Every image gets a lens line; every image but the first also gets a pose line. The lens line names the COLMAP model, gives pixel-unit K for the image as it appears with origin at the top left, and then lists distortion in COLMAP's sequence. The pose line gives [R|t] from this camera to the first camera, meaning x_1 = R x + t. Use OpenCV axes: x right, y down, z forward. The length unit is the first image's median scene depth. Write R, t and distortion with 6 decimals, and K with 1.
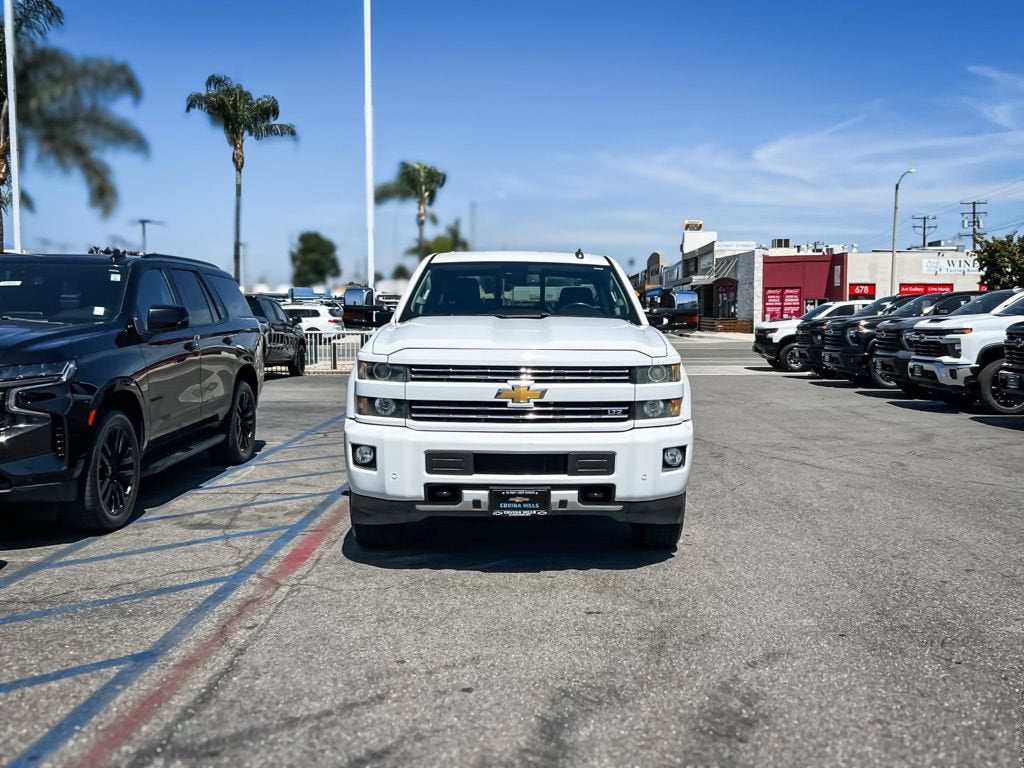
lens RADIAL K [[935.5, 0, 512.0], [0, 935.5, 384.0], [0, 0, 1]] dist [0.009194, -0.004229]
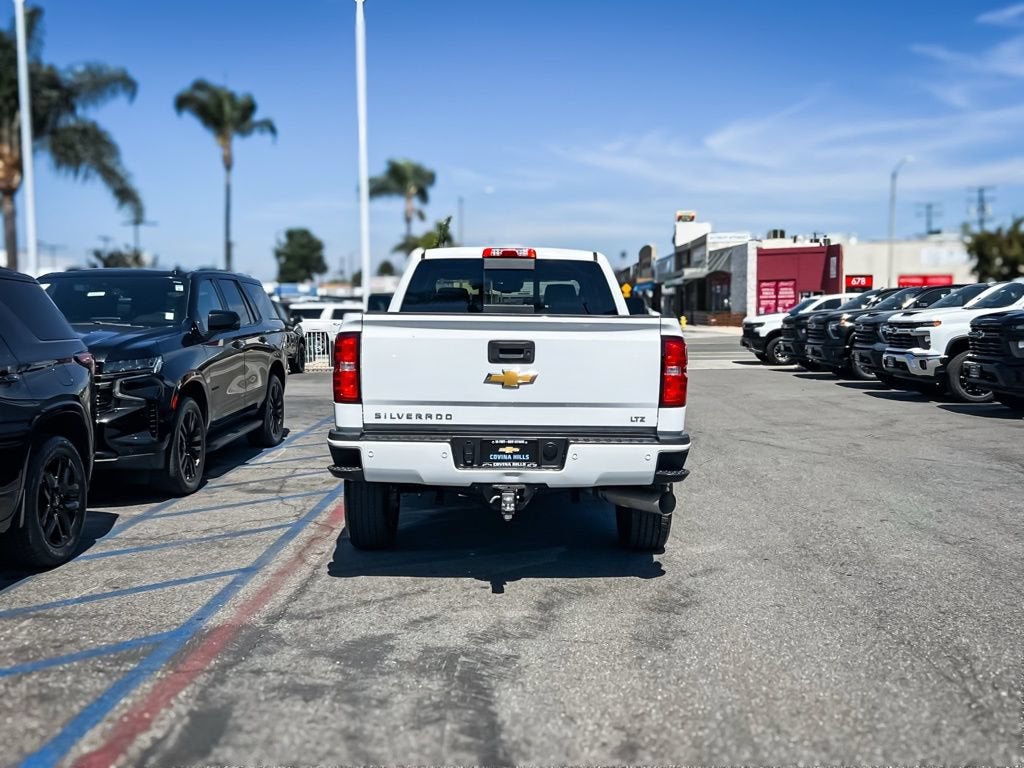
lens RADIAL K [[992.4, 0, 512.0], [0, 992.4, 384.0], [0, 0, 1]] dist [0.031491, -0.008389]
pose [[0.999872, -0.010217, 0.012329, -0.008834], [0.010206, 0.999947, 0.000956, 0.008622], [-0.012338, -0.000831, 0.999924, -0.190830]]
